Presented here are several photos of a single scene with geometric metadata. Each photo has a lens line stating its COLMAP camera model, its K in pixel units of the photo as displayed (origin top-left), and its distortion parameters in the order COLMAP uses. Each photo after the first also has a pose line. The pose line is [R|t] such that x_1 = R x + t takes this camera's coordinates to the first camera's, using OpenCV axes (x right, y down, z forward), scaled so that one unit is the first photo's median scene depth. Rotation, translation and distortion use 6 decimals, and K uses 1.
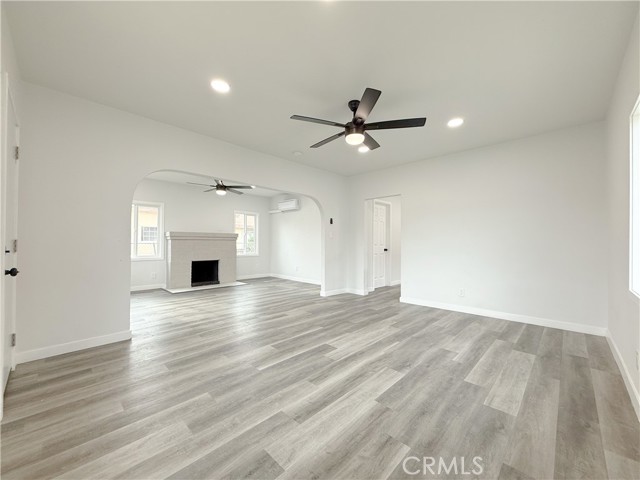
lens RADIAL K [[255.3, 0, 313.4], [0, 255.3, 238.3], [0, 0, 1]] dist [0.001998, -0.000120]
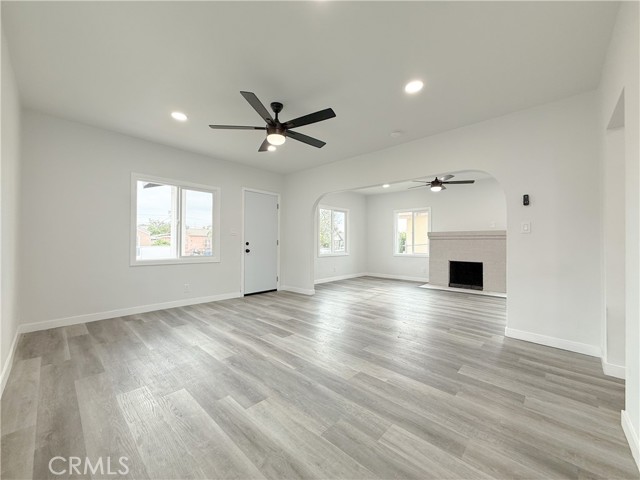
lens RADIAL K [[255.3, 0, 321.2], [0, 255.3, 237.6], [0, 0, 1]] dist [0.001998, -0.000120]
pose [[0.026396, -0.025108, -0.999336, 1.005051], [0.015412, 0.999576, -0.024707, 0.033100], [0.999533, -0.014750, 0.026771, 0.969265]]
